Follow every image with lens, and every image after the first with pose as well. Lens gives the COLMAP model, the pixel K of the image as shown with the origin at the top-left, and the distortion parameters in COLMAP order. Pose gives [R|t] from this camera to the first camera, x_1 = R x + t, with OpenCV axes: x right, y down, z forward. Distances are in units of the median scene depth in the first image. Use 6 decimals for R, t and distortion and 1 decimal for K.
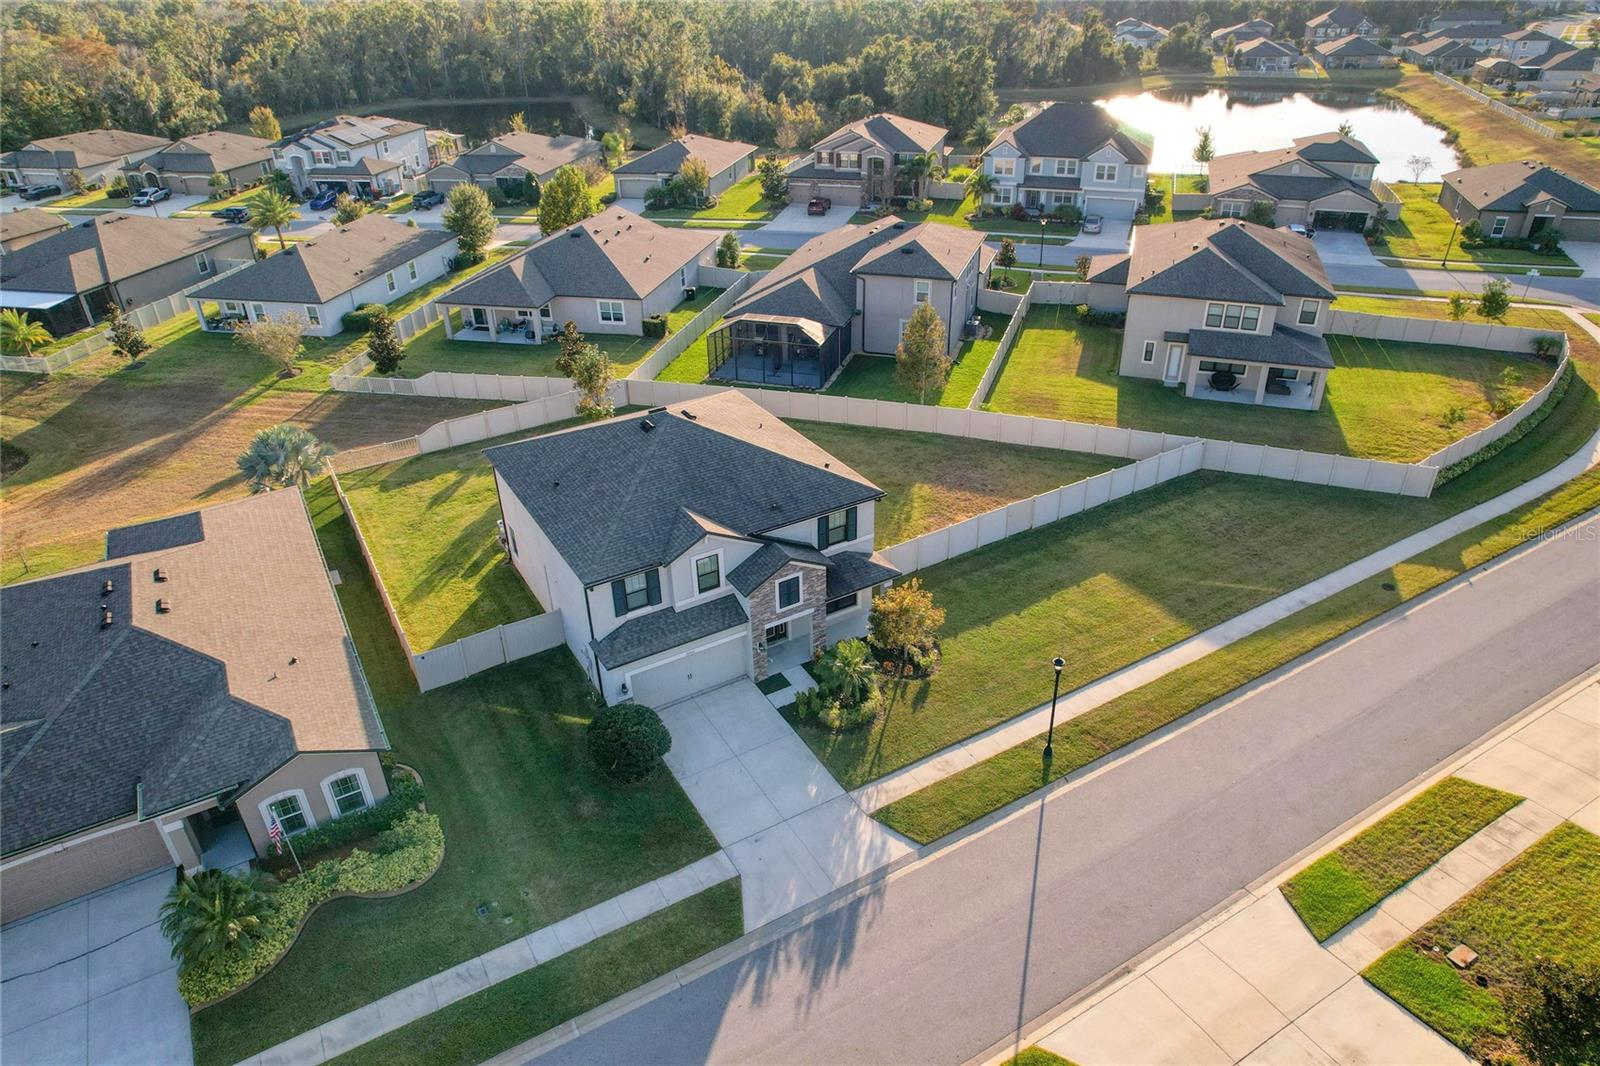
lens RADIAL K [[1021.3, 0, 809.7], [0, 1021.3, 533.8], [0, 0, 1]] dist [-0.073949, 0.055958]
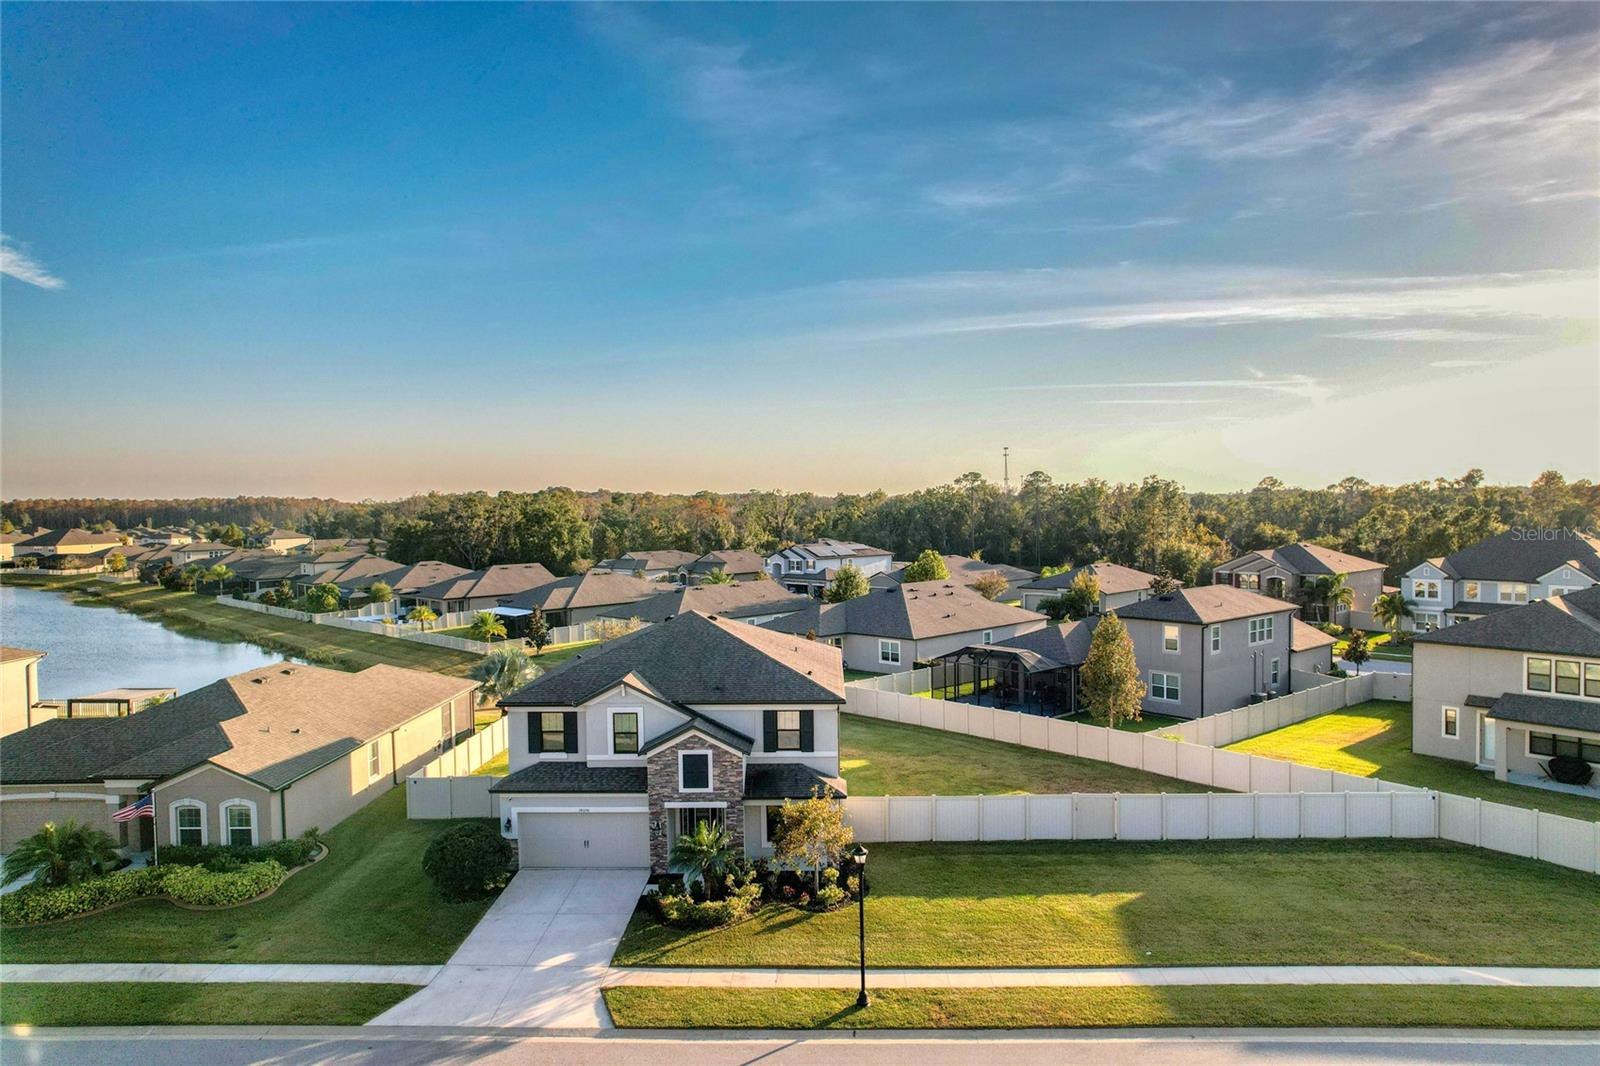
lens RADIAL K [[1021.3, 0, 809.7], [0, 1021.3, 533.8], [0, 0, 1]] dist [-0.073949, 0.055958]
pose [[0.847811, 0.023728, -0.529767, 0.500341], [-0.269706, 0.879438, -0.392234, 0.183746], [0.456590, 0.475422, 0.751997, 0.237194]]
